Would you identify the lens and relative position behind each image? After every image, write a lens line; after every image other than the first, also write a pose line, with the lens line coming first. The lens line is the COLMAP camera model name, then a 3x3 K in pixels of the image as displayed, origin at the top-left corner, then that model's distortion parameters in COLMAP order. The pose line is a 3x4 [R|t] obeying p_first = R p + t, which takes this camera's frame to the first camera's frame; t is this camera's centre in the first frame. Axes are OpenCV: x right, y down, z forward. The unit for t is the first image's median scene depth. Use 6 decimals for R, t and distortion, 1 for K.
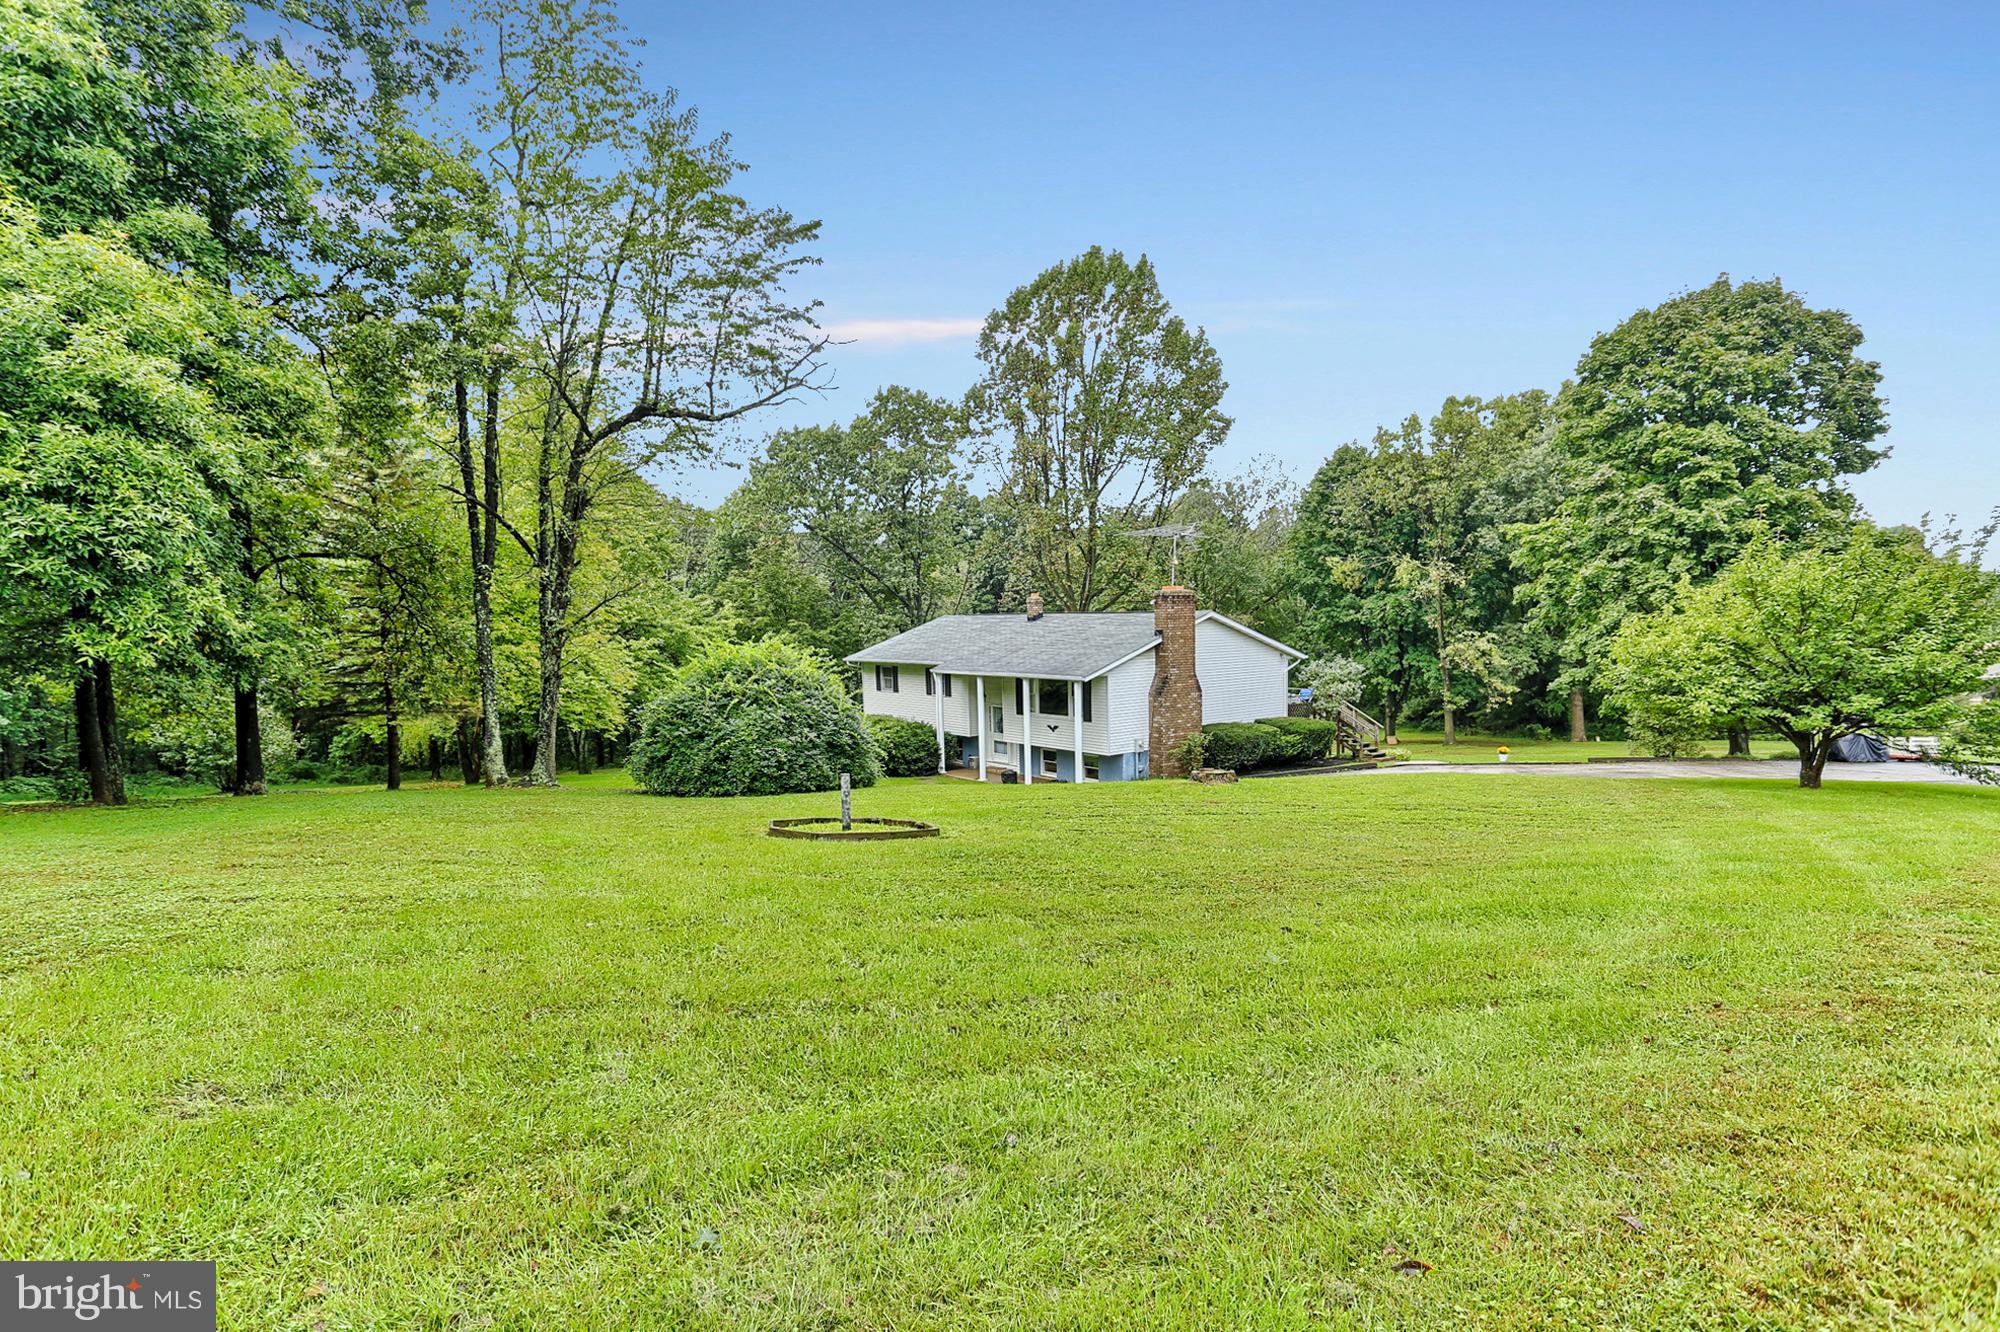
lens RADIAL K [[1112.2, 0, 1047.8], [0, 1112.2, 721.6], [0, 0, 1]] dist [0.002901, 0.008121]
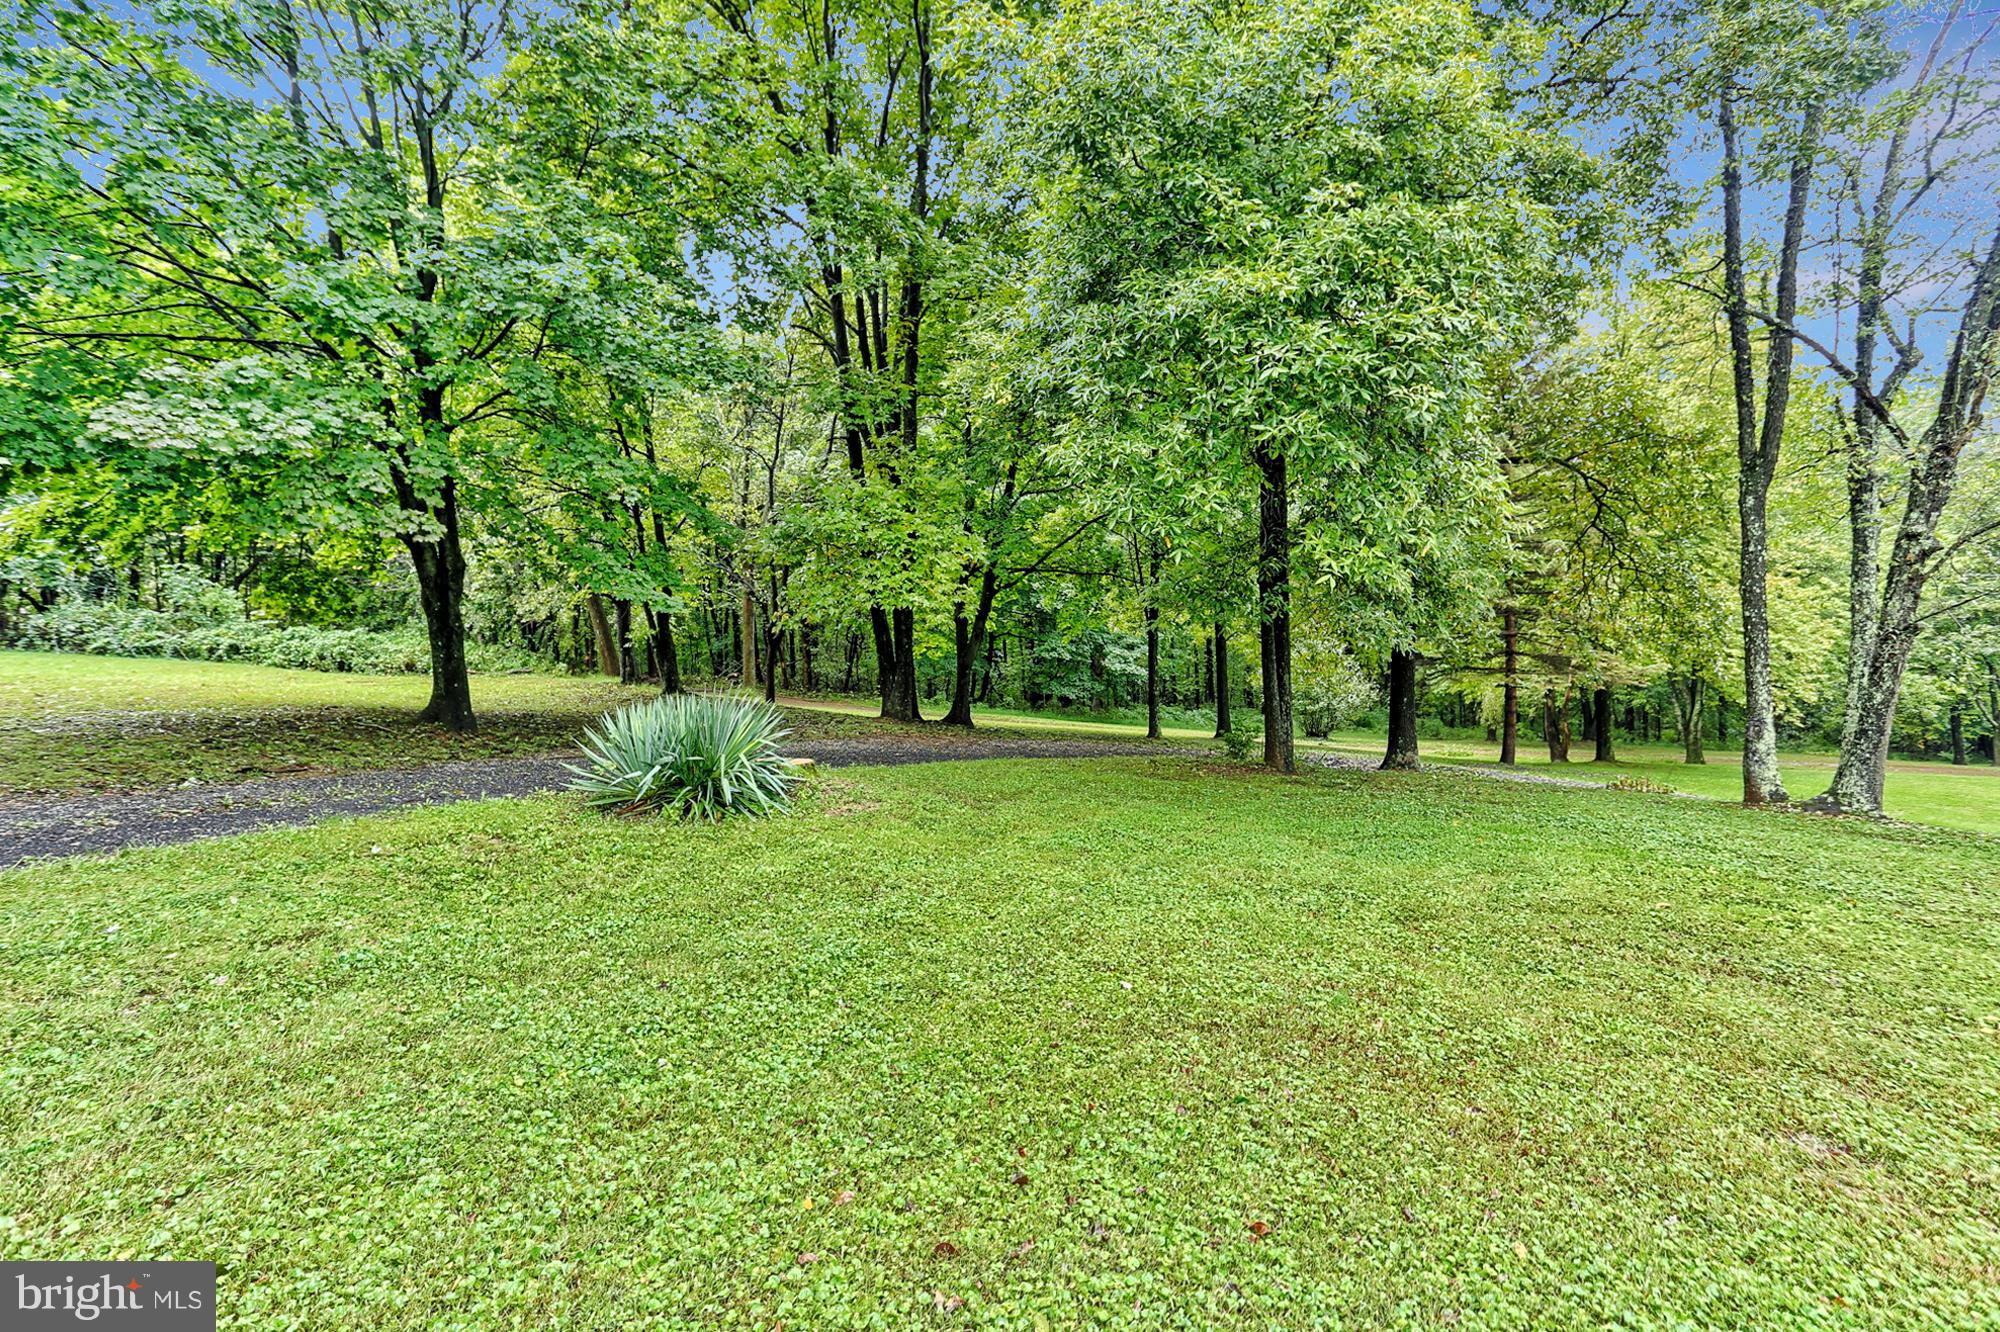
lens RADIAL K [[1020.8, 0, 1000.1], [0, 1020.8, 657.9], [0, 0, 1]] dist [-0.079285, 0.020935]
pose [[0.625628, 0.042879, -0.778942, -0.271174], [-0.057038, 0.998330, 0.009145, -0.003334], [0.778034, 0.038708, 0.627029, 0.257404]]
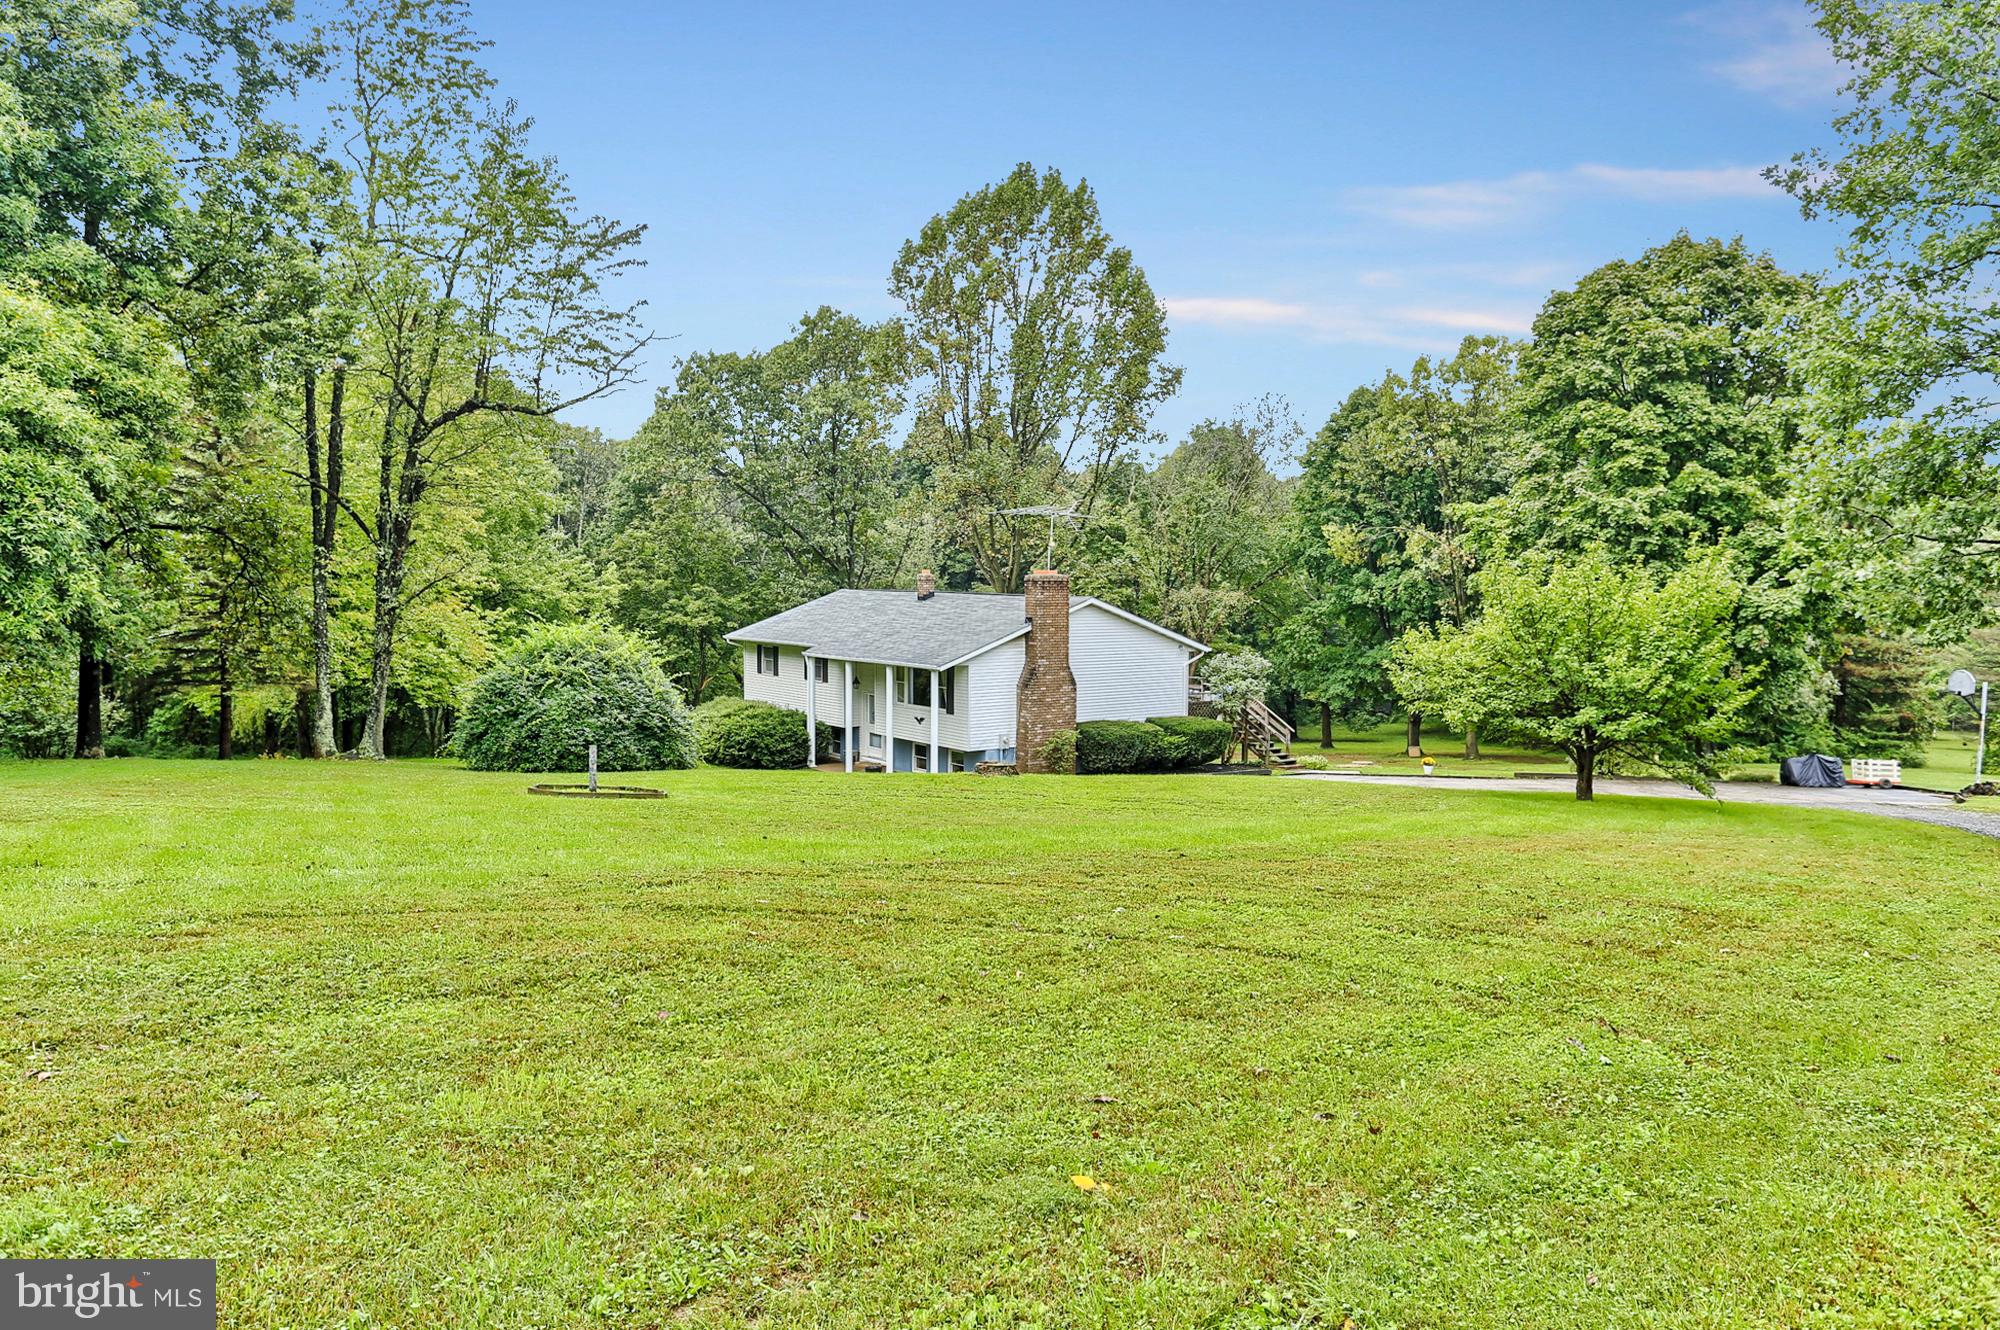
lens RADIAL K [[1649.5, 0, 990.6], [0, 1649.5, 654.5], [0, 0, 1]] dist [0.080382, -0.020856]
pose [[0.994442, 0.026982, -0.101775, 0.209484], [-0.030944, 0.998816, -0.037546, 0.001212], [0.100641, 0.040487, 0.994099, -0.367674]]
